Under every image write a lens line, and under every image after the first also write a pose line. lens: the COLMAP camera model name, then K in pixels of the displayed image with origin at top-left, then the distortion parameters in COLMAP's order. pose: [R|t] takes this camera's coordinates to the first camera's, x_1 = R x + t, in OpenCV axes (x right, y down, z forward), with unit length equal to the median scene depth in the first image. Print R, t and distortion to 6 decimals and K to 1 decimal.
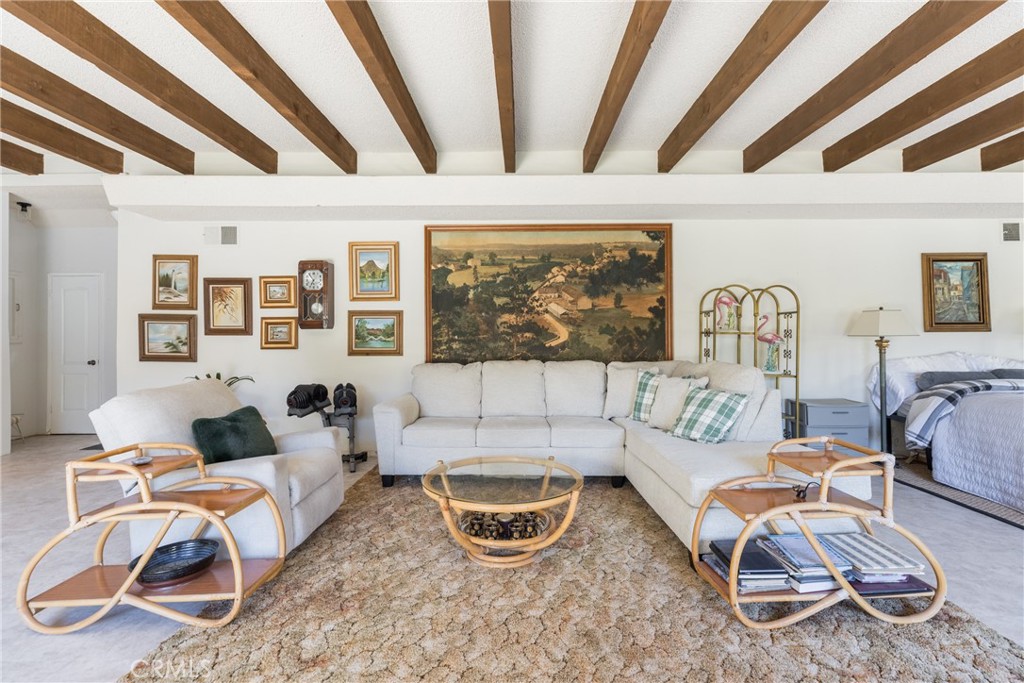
lens RADIAL K [[457.4, 0, 480.9], [0, 457.4, 331.5], [0, 0, 1]] dist [0.004322, -0.000376]
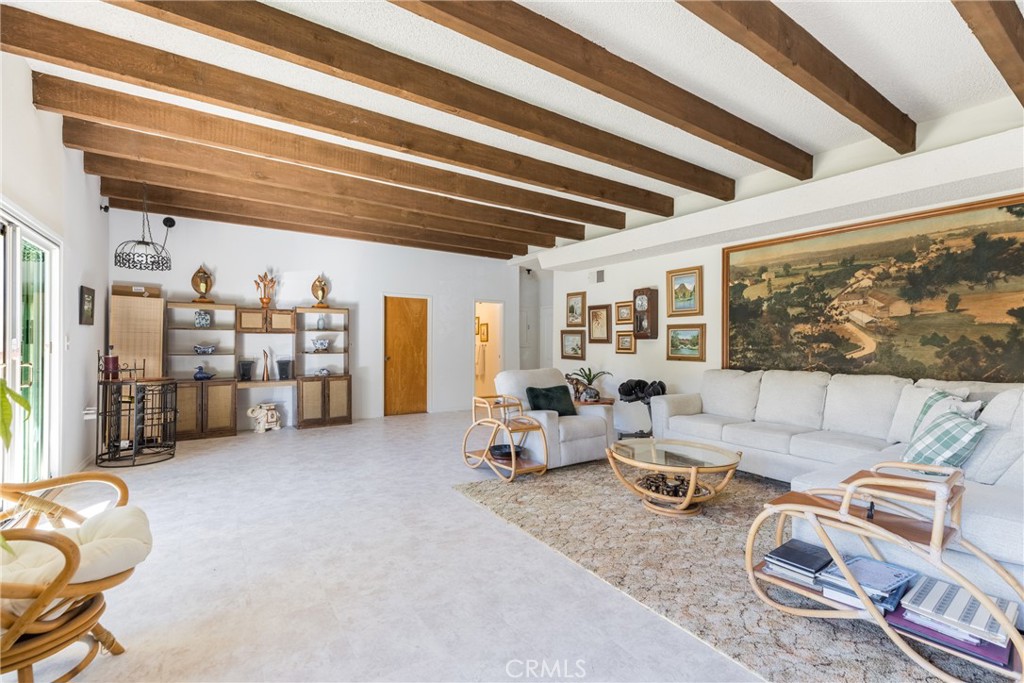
lens RADIAL K [[457.4, 0, 516.9], [0, 457.4, 342.9], [0, 0, 1]] dist [0.004322, -0.000376]
pose [[0.569053, 0.006151, -0.822278, 0.521992], [-0.003215, 0.999981, 0.005255, -0.000828], [0.822295, -0.000347, 0.569062, -0.068744]]
